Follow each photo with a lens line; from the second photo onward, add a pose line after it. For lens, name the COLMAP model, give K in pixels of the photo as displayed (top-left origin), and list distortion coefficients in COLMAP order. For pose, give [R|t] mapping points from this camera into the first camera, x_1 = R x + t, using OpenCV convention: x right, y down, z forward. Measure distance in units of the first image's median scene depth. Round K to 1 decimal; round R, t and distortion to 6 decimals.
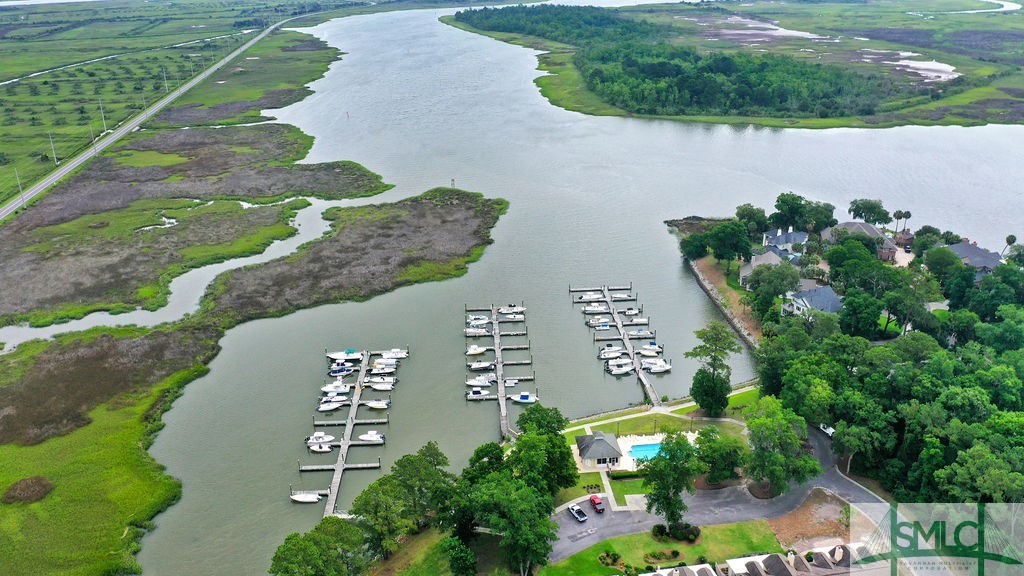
lens RADIAL K [[798.8, 0, 512.0], [0, 798.8, 288.0], [0, 0, 1]] dist [-0.021054, 0.005445]
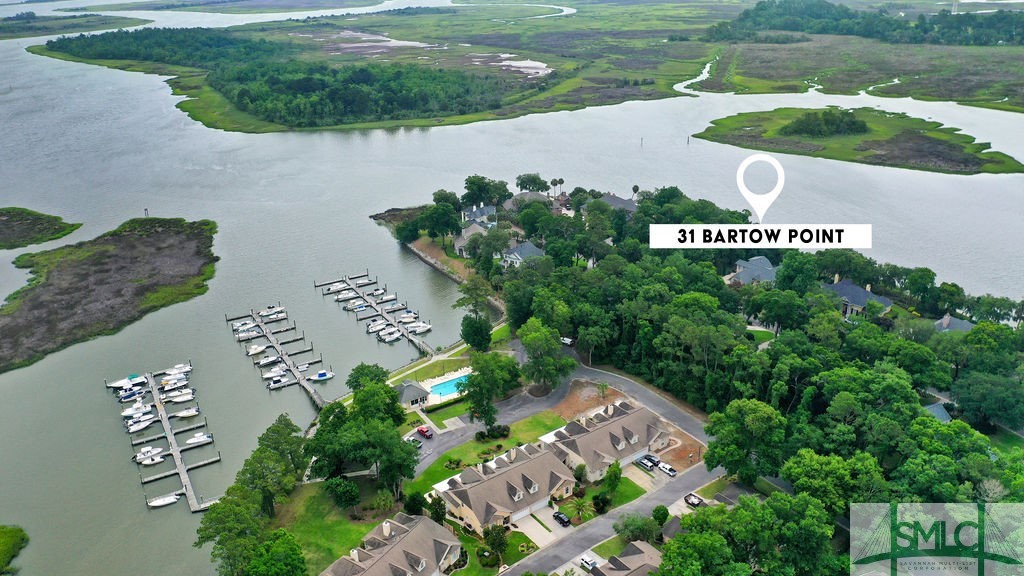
lens RADIAL K [[798.8, 0, 512.0], [0, 798.8, 288.0], [0, 0, 1]] dist [-0.021054, 0.005445]
pose [[0.884725, -0.182571, 0.428871, -0.144717], [0.189644, 0.981492, 0.026601, 0.025422], [-0.425790, 0.057798, 0.902974, -0.098230]]
